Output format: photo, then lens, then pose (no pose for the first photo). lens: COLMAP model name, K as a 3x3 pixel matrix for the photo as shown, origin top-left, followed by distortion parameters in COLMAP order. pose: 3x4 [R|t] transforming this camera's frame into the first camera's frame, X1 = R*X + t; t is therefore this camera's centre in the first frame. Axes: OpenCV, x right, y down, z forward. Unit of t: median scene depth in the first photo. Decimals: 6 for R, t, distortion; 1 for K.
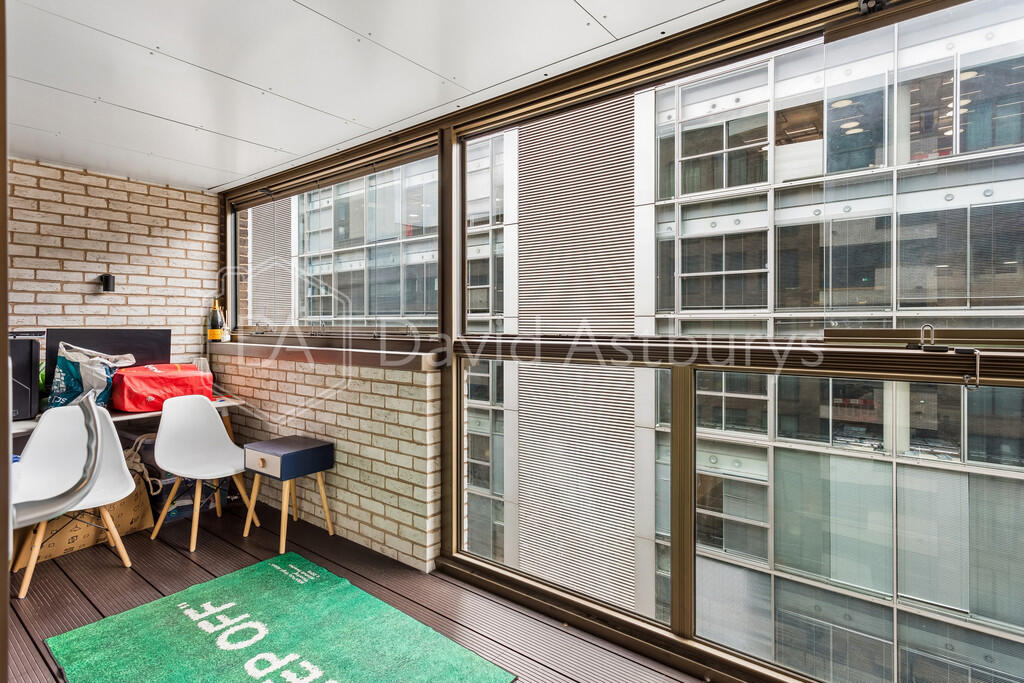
lens RADIAL K [[508.3, 0, 510.9], [0, 508.3, 322.1], [0, 0, 1]] dist [-0.000679, -0.000065]
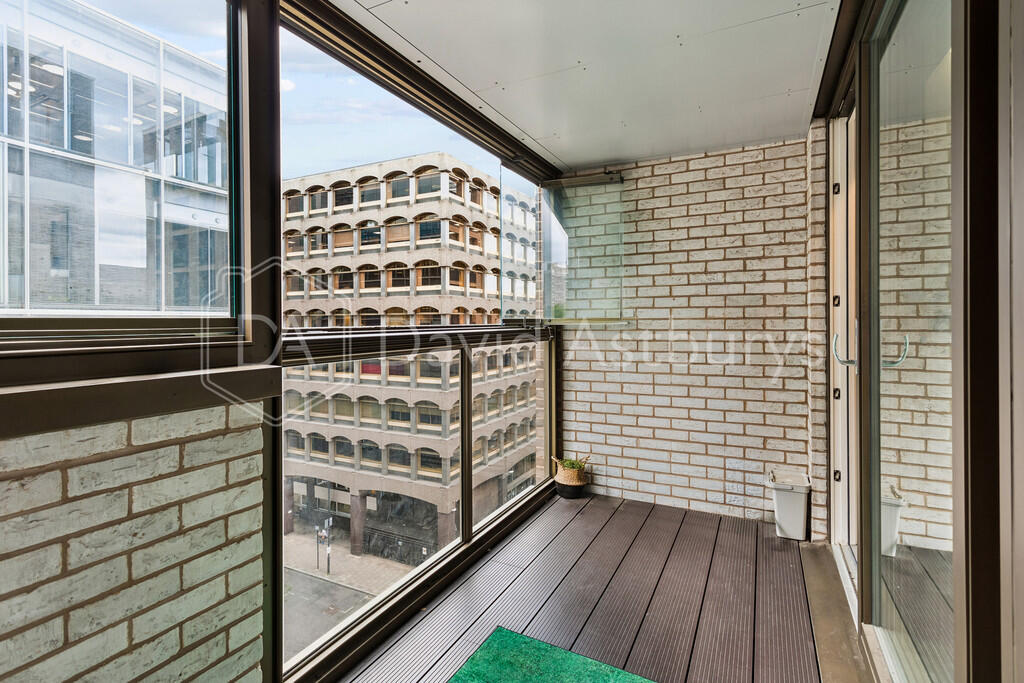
lens RADIAL K [[508.3, 0, 510.9], [0, 508.3, 322.1], [0, 0, 1]] dist [-0.000679, -0.000065]
pose [[-0.184184, -0.003085, 0.982887, -0.737065], [0.000316, 0.999995, 0.003198, 0.012822], [-0.982892, 0.000899, -0.184182, 0.809249]]
